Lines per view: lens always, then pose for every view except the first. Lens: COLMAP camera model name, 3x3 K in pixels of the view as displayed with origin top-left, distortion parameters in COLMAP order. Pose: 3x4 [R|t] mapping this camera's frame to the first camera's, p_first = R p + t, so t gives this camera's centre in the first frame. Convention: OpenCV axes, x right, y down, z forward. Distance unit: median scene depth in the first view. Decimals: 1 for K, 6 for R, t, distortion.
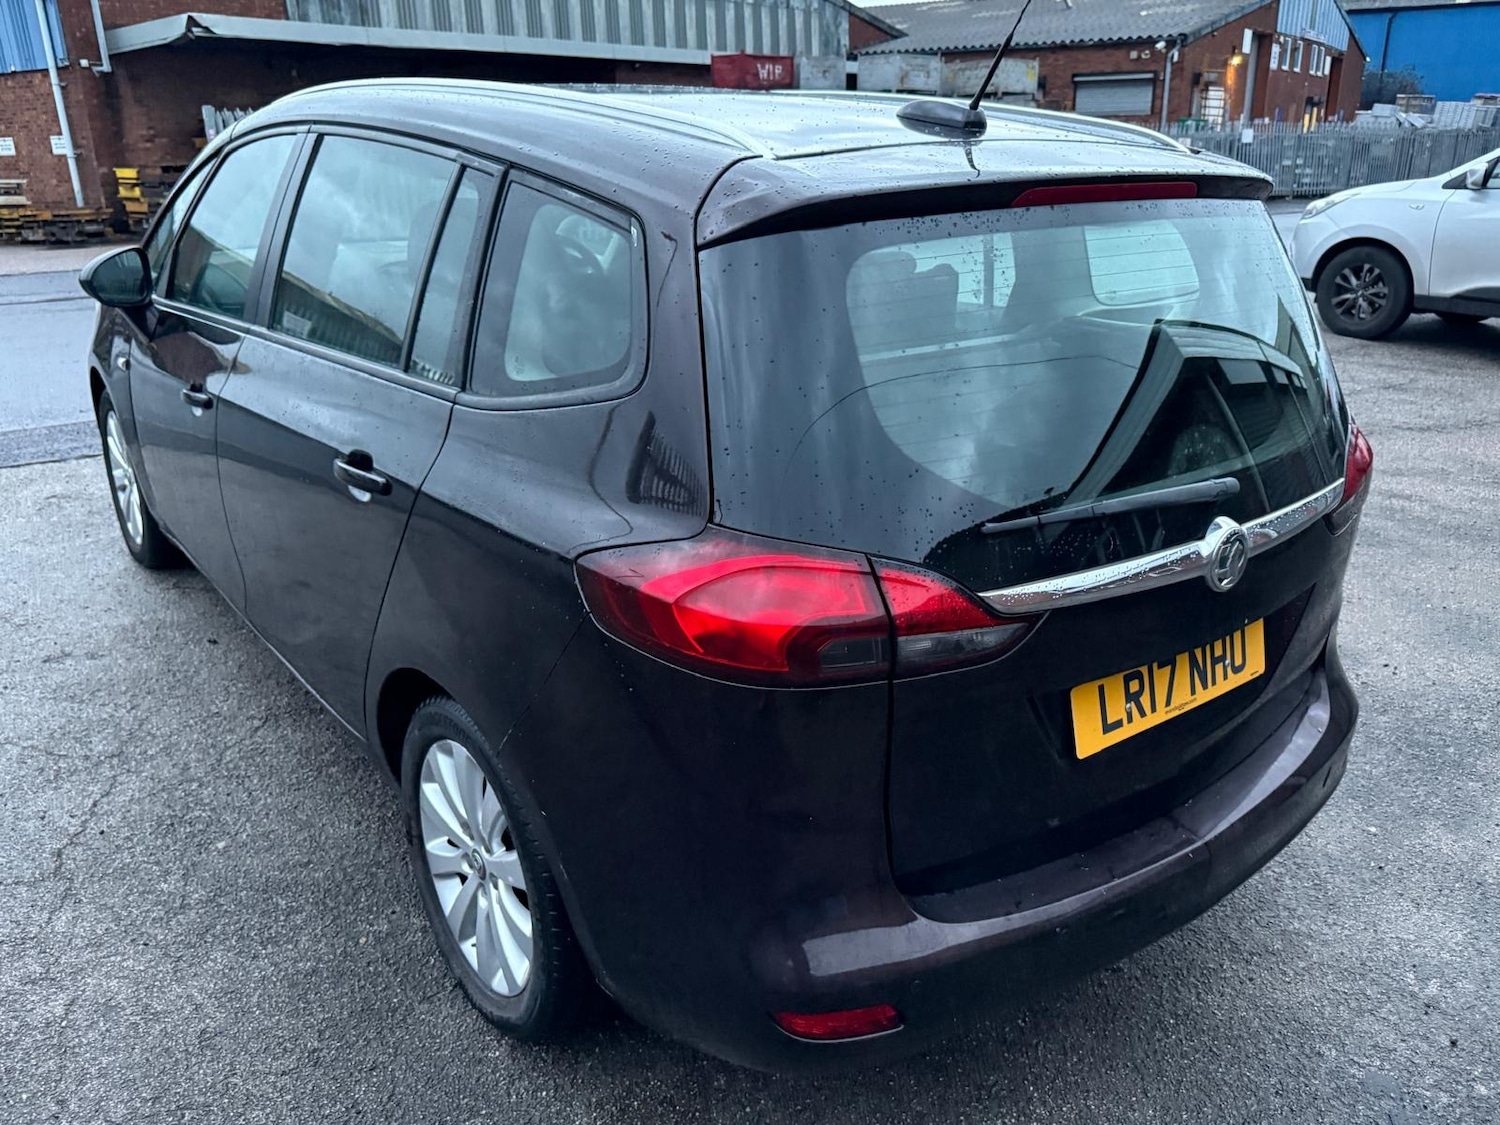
lens RADIAL K [[1175.2, 0, 758.7], [0, 1175.2, 559.6], [0, 0, 1]] dist [0.002901, -0.010404]
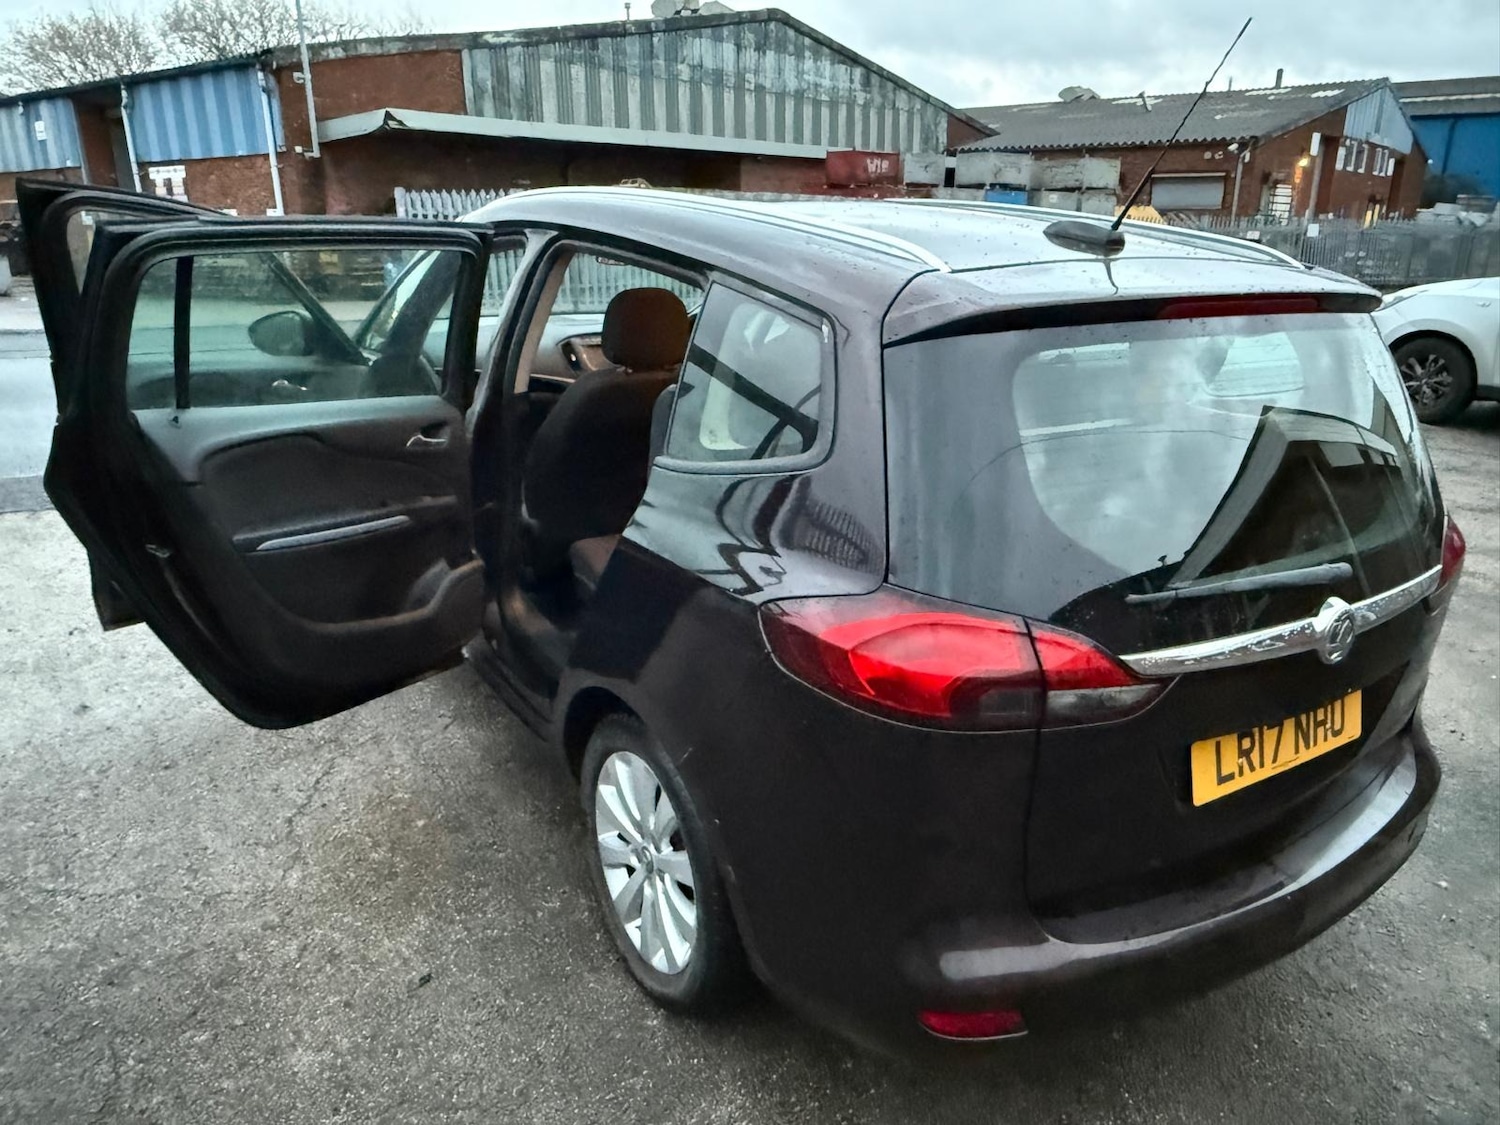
lens RADIAL K [[1042.4, 0, 749.1], [0, 1042.4, 570.1], [0, 0, 1]] dist [0.000331, -0.003453]
pose [[0.994901, 0.049853, -0.087669, -0.049795], [-0.051643, 0.998499, -0.018268, -0.010269], [0.086626, 0.022703, 0.995982, -0.023554]]
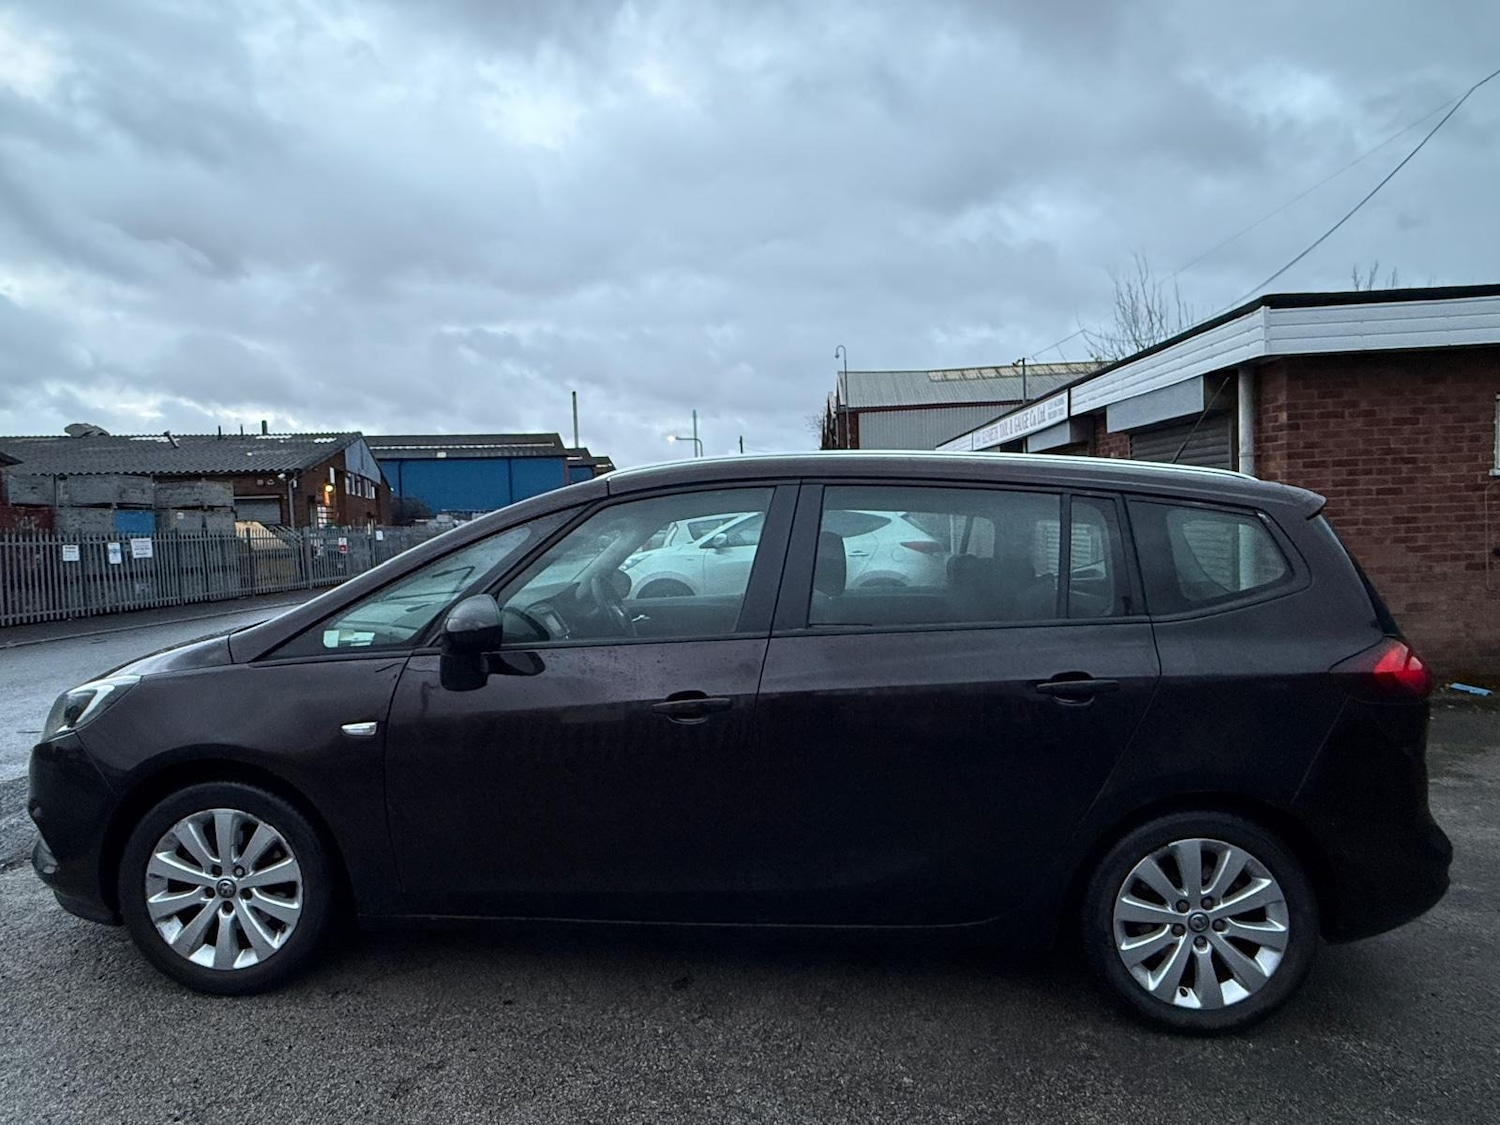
lens RADIAL K [[873.8, 0, 745.8], [0, 873.8, 561.7], [0, 0, 1]] dist [-0.004359, -0.001553]
pose [[0.642963, -0.046881, 0.764461, -1.214848], [0.286121, 0.940563, -0.182966, -0.109260], [-0.710446, 0.336369, 0.618161, 0.440638]]
